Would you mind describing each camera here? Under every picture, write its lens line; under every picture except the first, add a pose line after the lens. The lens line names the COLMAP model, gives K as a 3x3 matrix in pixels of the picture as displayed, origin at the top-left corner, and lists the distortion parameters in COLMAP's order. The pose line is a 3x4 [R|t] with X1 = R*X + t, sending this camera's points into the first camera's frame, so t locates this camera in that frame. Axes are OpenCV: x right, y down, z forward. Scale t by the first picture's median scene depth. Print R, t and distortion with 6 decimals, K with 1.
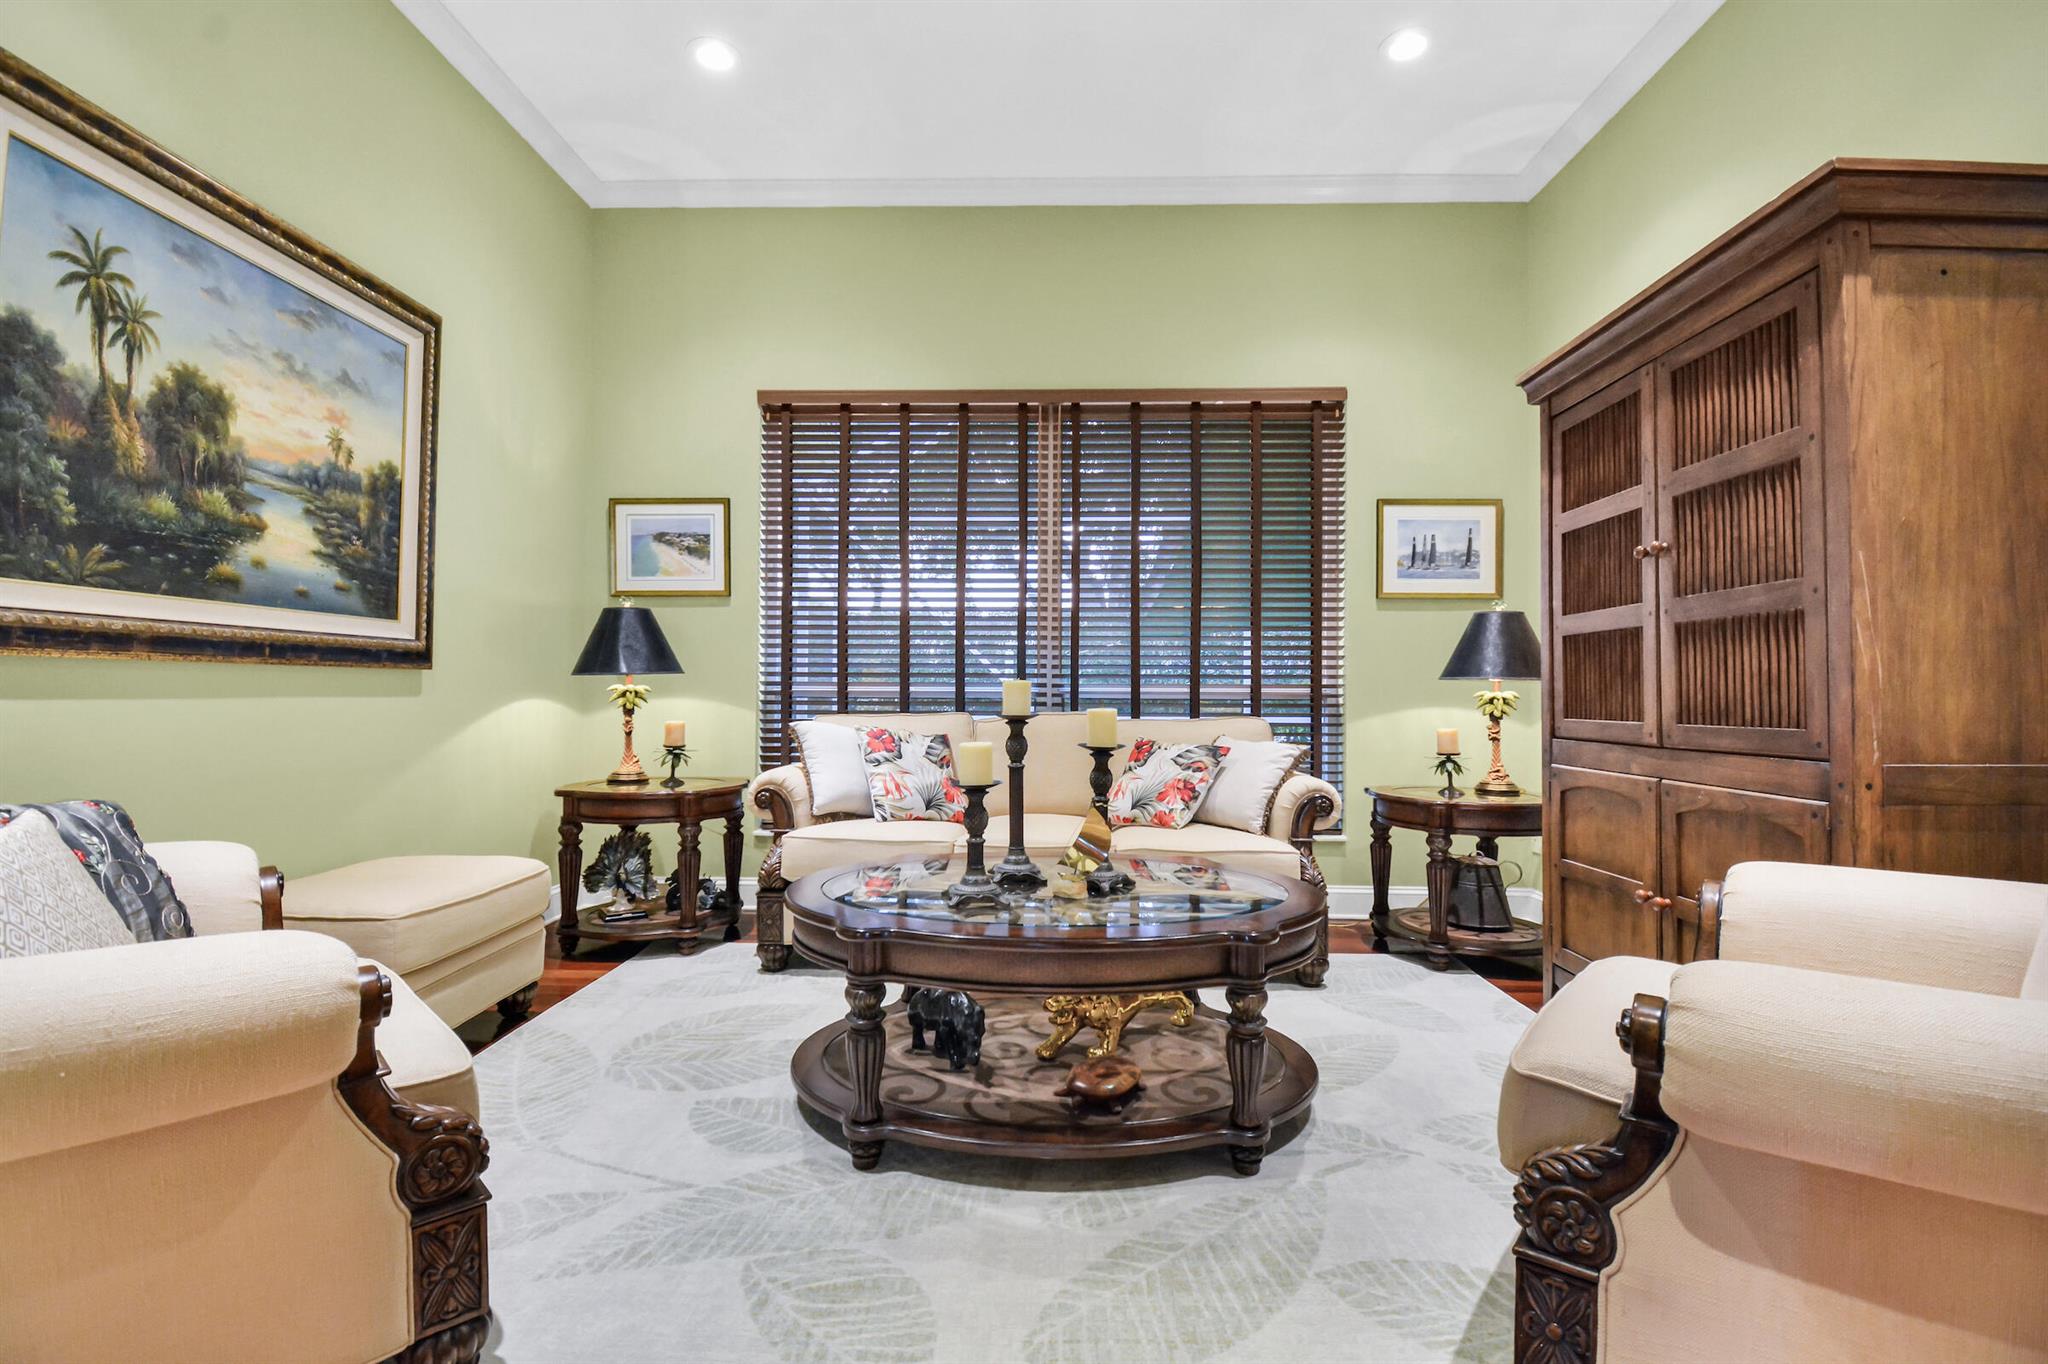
lens RADIAL K [[896.2, 0, 1059.9], [0, 896.2, 677.3], [0, 0, 1]] dist [0.019182, -0.022903]
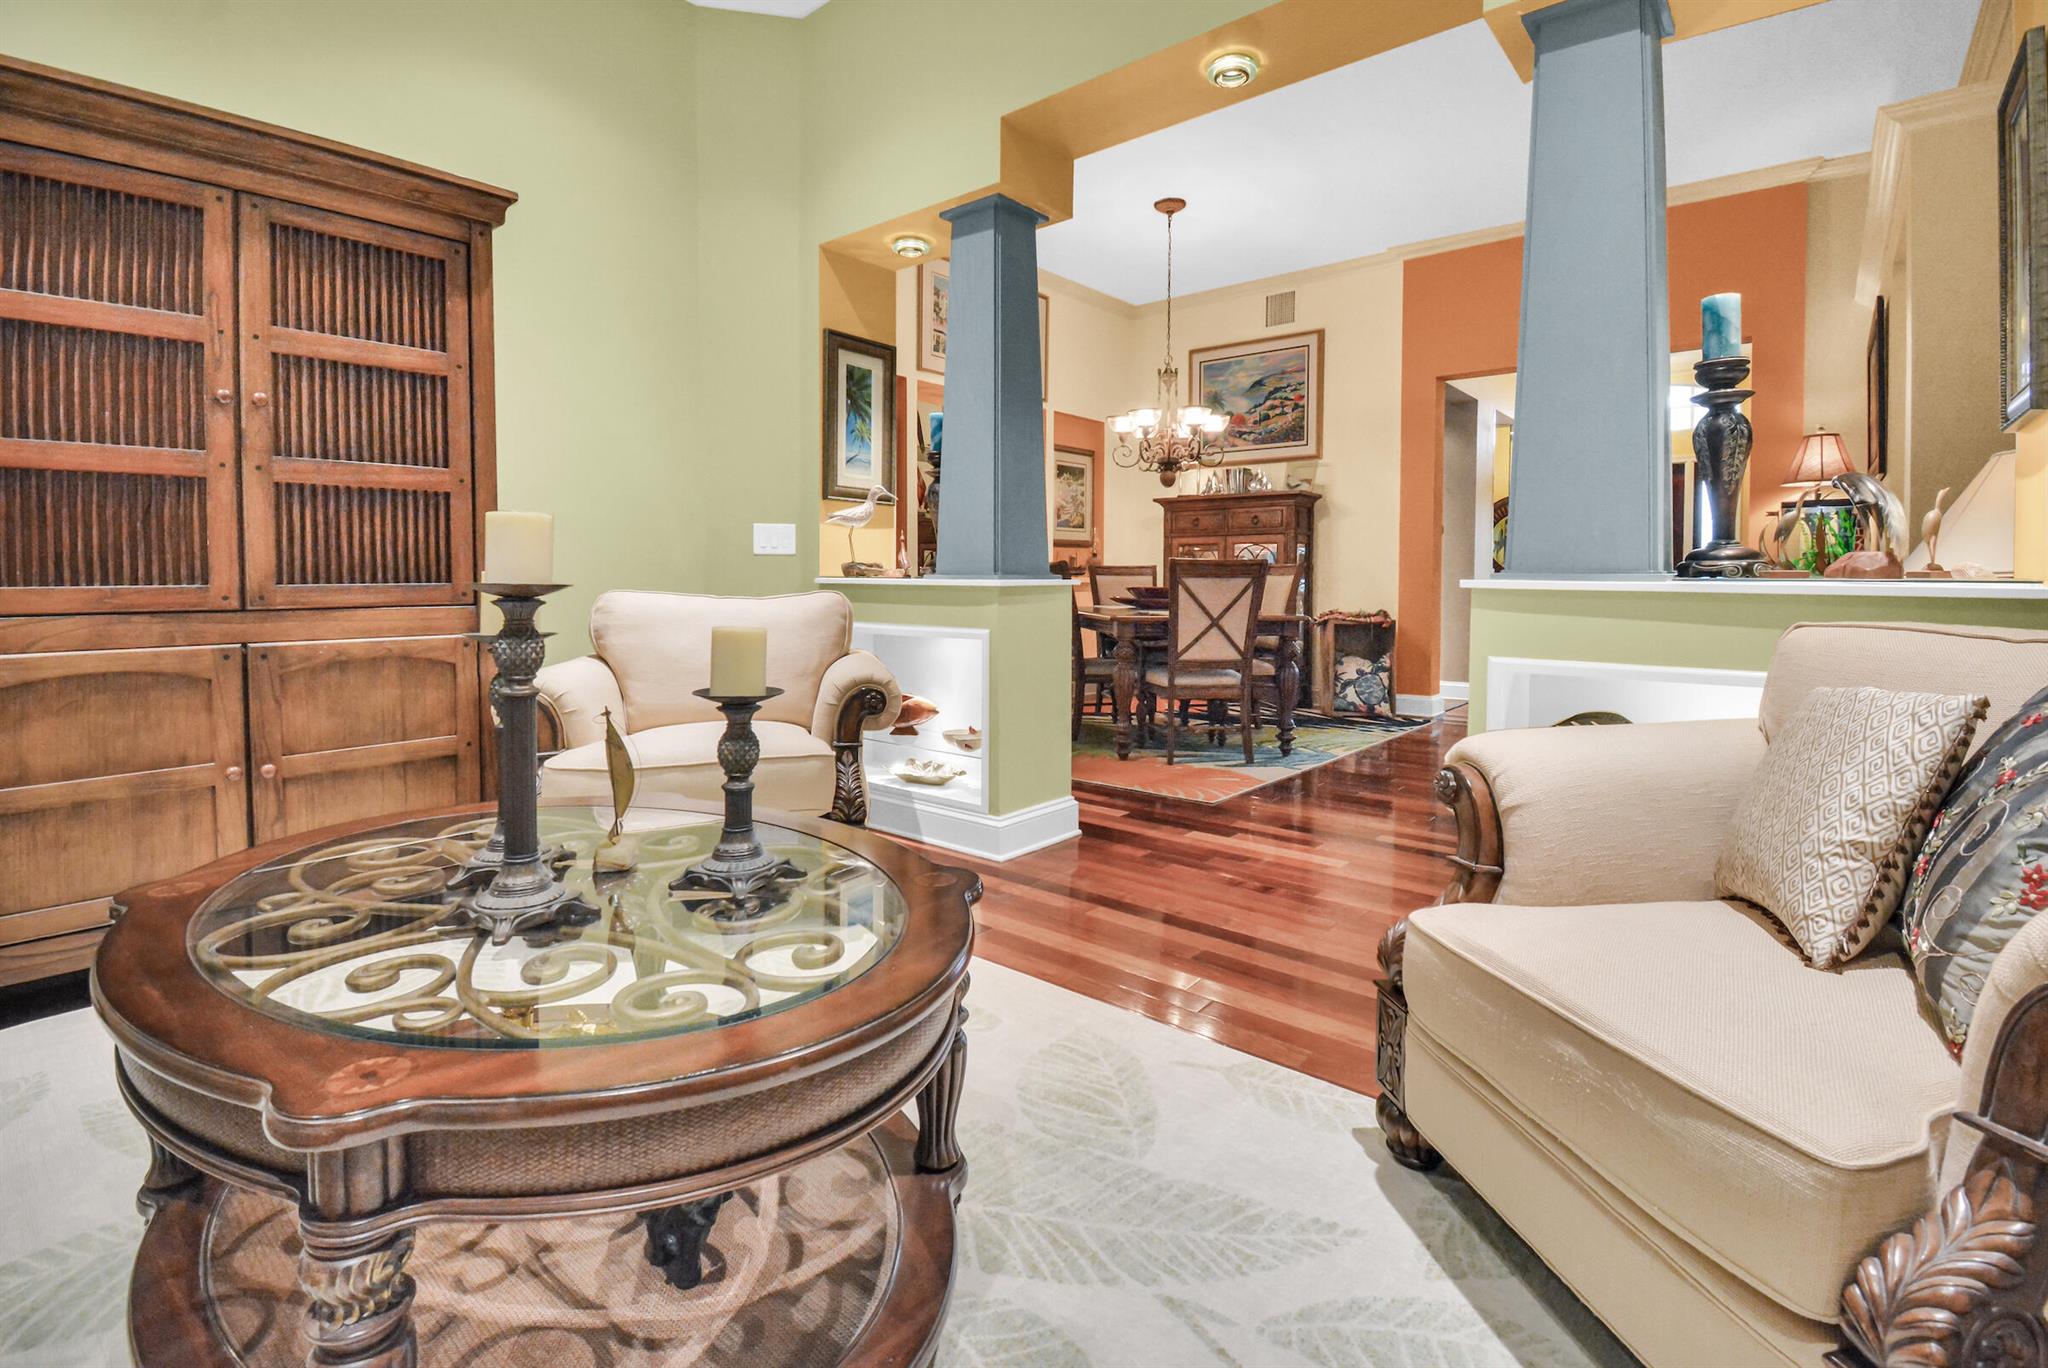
lens RADIAL K [[958.9, 0, 988.3], [0, 958.9, 621.0], [0, 0, 1]] dist [0.022934, -0.030426]
pose [[-0.750030, -0.036944, 0.660371, -0.654554], [-0.015235, 0.999139, 0.038593, 0.042693], [-0.661228, 0.018886, -0.749947, 1.385524]]
